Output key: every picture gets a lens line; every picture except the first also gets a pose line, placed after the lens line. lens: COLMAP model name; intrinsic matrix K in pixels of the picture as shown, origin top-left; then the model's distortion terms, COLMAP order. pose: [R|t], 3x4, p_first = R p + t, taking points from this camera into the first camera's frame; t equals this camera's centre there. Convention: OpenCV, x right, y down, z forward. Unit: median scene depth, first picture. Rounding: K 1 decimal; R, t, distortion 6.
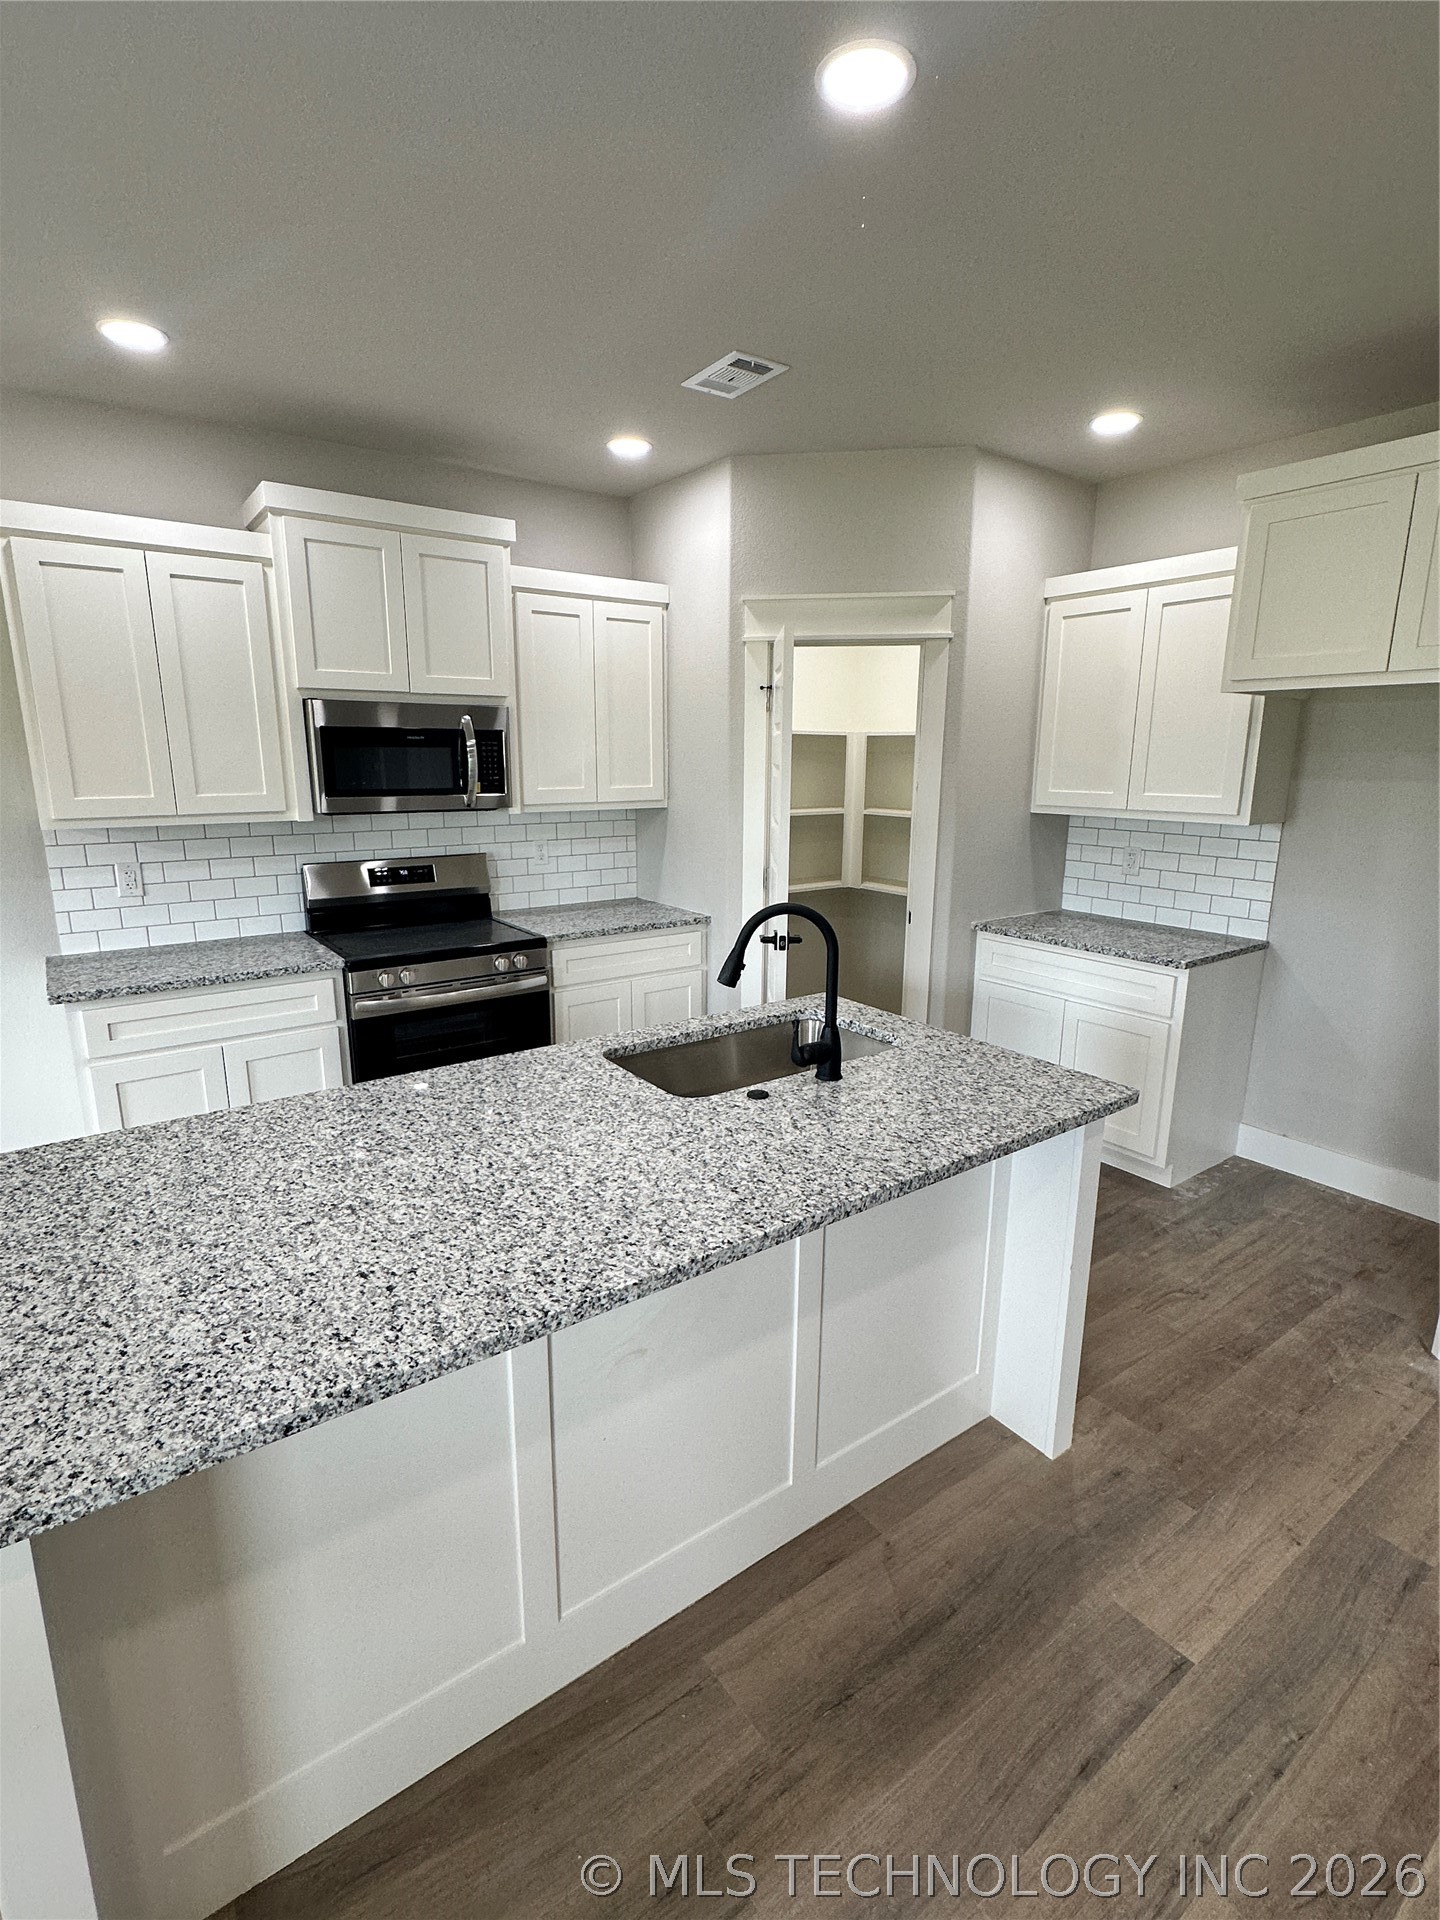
lens RADIAL K [[915.6, 0, 718.8], [0, 915.6, 962.2], [0, 0, 1]] dist [-0.000283, -0.000432]
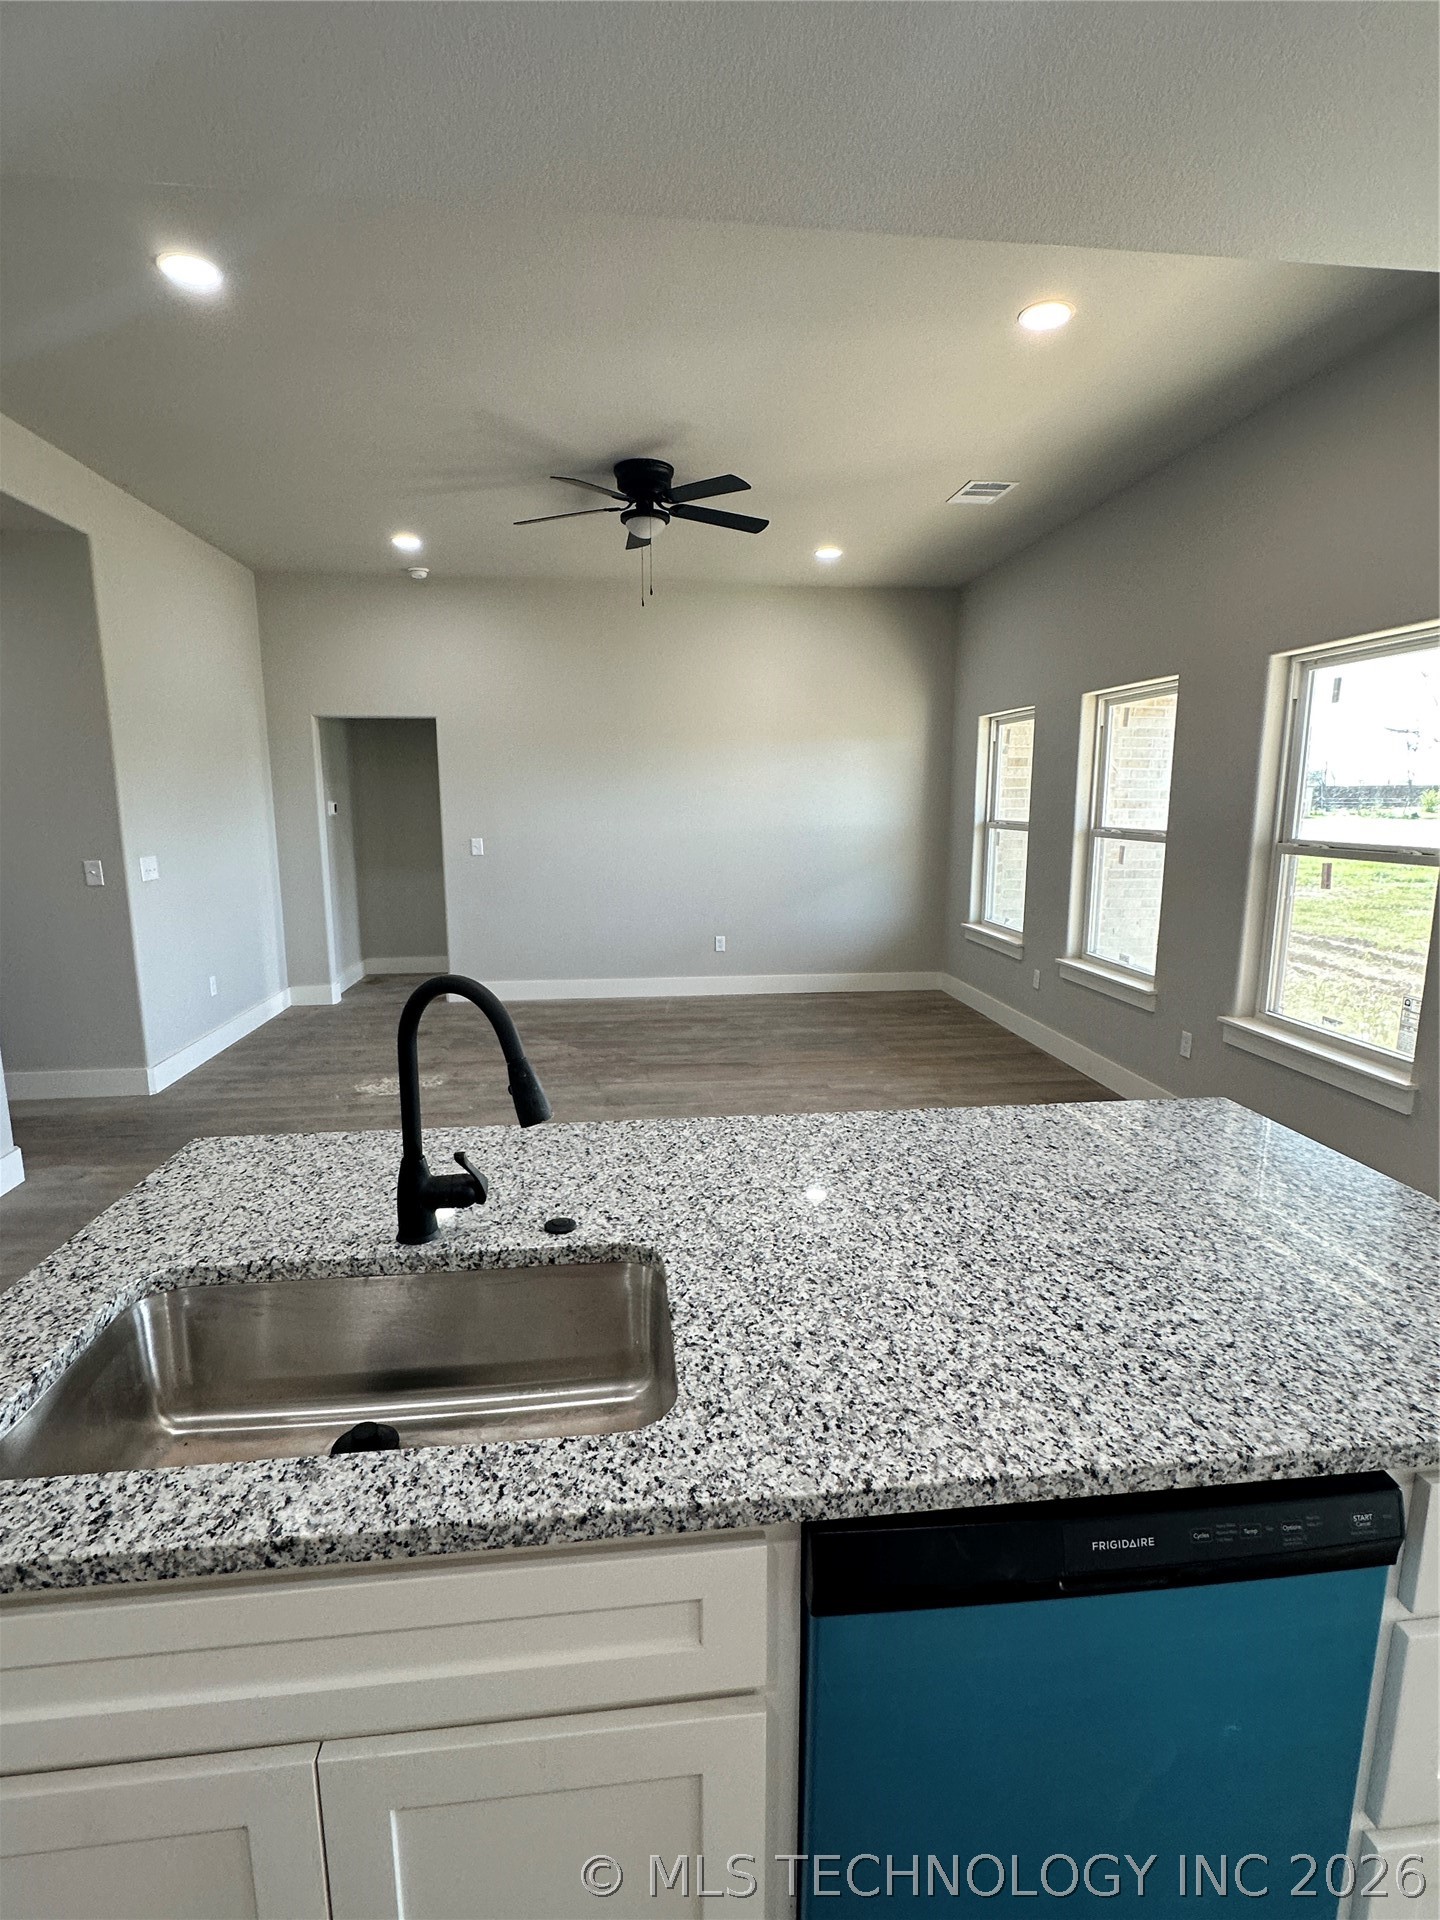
lens RADIAL K [[915.6, 0, 718.0], [0, 915.6, 966.1], [0, 0, 1]] dist [-0.000283, -0.000432]
pose [[-0.870149, -0.092684, 0.483994, -0.335084], [0.107159, 0.923063, 0.369422, -0.248673], [-0.480996, 0.373316, -0.793270, 1.251845]]
